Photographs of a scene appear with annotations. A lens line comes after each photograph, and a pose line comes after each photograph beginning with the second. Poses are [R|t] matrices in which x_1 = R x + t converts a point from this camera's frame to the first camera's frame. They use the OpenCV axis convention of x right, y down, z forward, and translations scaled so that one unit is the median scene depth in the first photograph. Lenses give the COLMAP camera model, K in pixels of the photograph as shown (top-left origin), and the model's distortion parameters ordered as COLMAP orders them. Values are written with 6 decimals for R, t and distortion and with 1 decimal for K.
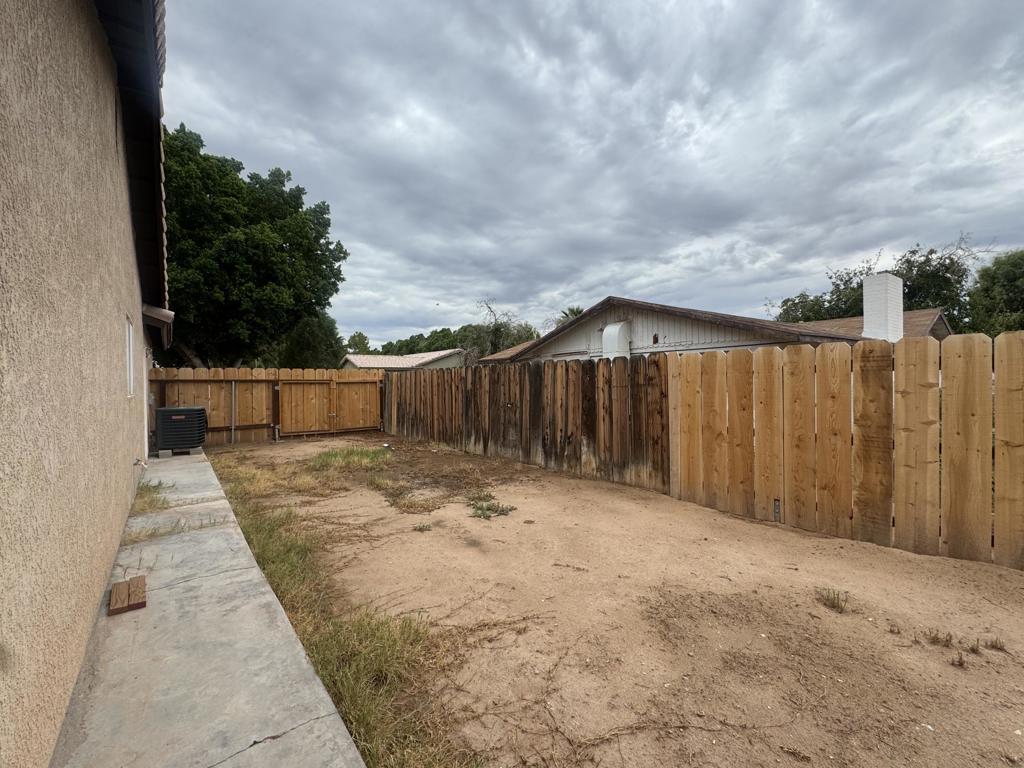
lens RADIAL K [[440.8, 0, 512.5], [0, 440.8, 380.5], [0, 0, 1]] dist [0.002141, 0.000310]
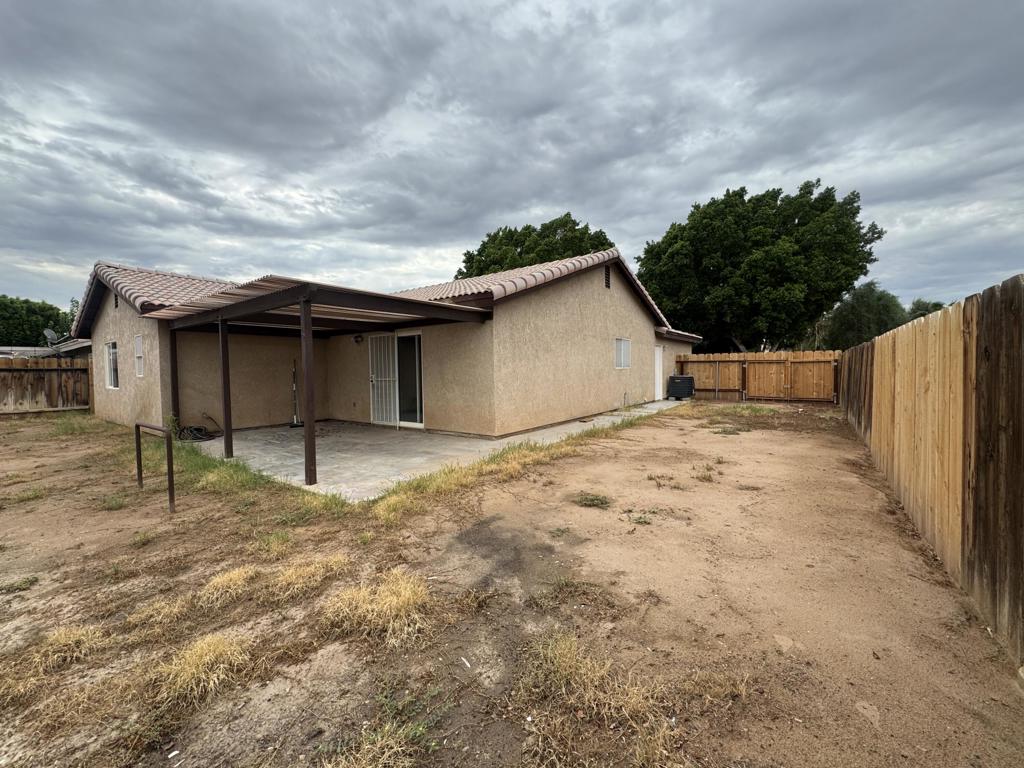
lens RADIAL K [[412.5, 0, 516.3], [0, 412.5, 381.8], [0, 0, 1]] dist [-0.003085, 0.000376]
pose [[0.277716, 0.040663, -0.959802, 0.427665], [0.011668, 0.998887, 0.045695, -0.001330], [0.960592, -0.023889, 0.276933, -0.093420]]
